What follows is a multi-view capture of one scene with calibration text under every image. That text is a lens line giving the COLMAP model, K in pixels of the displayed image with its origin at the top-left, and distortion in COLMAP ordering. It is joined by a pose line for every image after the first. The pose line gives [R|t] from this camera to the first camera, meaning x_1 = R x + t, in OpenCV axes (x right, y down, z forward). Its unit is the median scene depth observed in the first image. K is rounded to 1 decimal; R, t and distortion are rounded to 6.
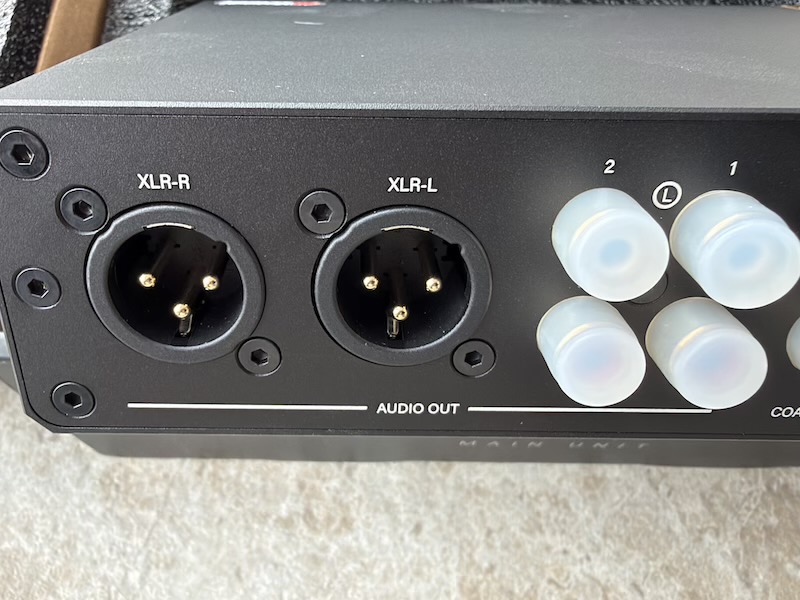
lens RADIAL K [[567.0, 0, 361.3], [0, 567.0, 314.3], [0, 0, 1]] dist [0.000290, 0.003179]
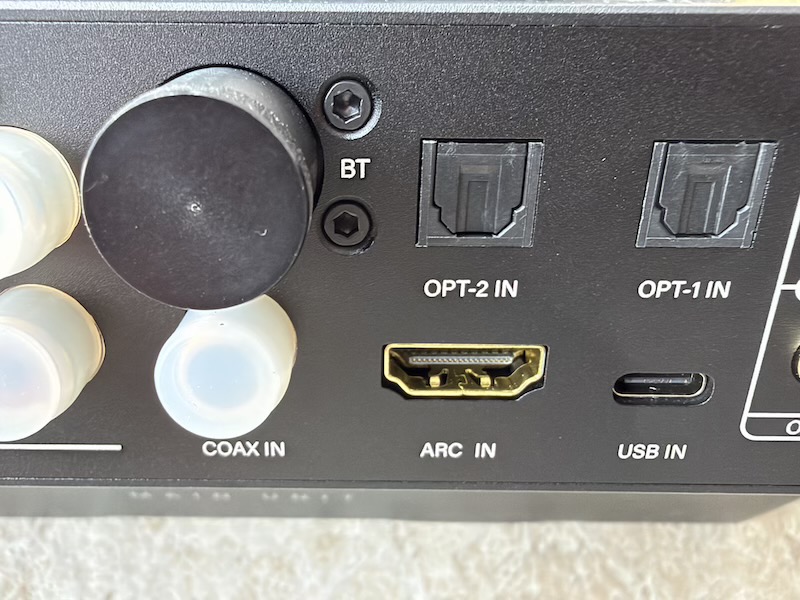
lens RADIAL K [[567.0, 0, 368.1], [0, 567.0, 327.3], [0, 0, 1]] dist [0.000290, 0.003179]
pose [[0.999996, -0.002755, -0.000555, 0.486858], [0.002713, 0.997835, -0.065706, 0.034371], [0.000735, 0.065704, 0.997839, 0.139346]]
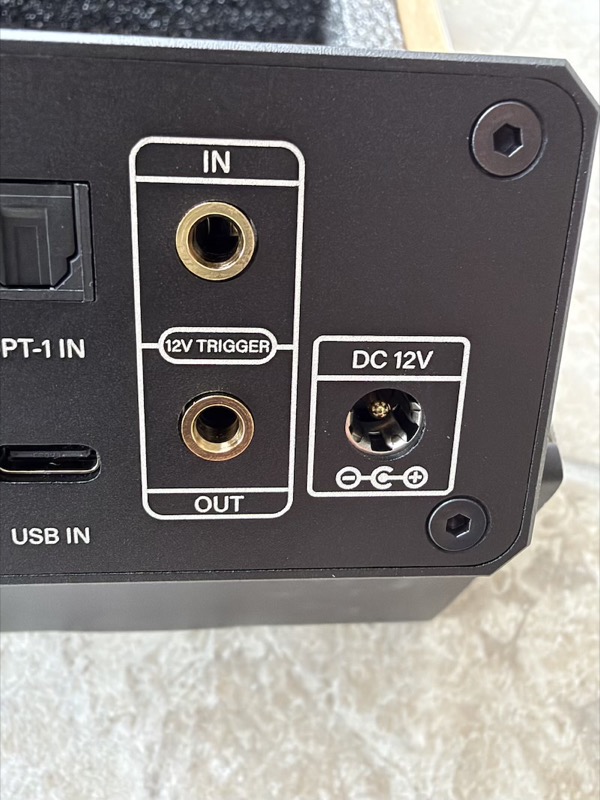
lens RADIAL K [[567.0, 0, 302.4], [0, 567.0, 396.5], [0, 0, 1]] dist [0.000290, 0.003179]
pose [[0.996397, -0.004947, 0.084667, 0.793977], [0.016238, 0.990956, -0.133202, 0.058139], [-0.083242, 0.134096, 0.987466, 0.169983]]
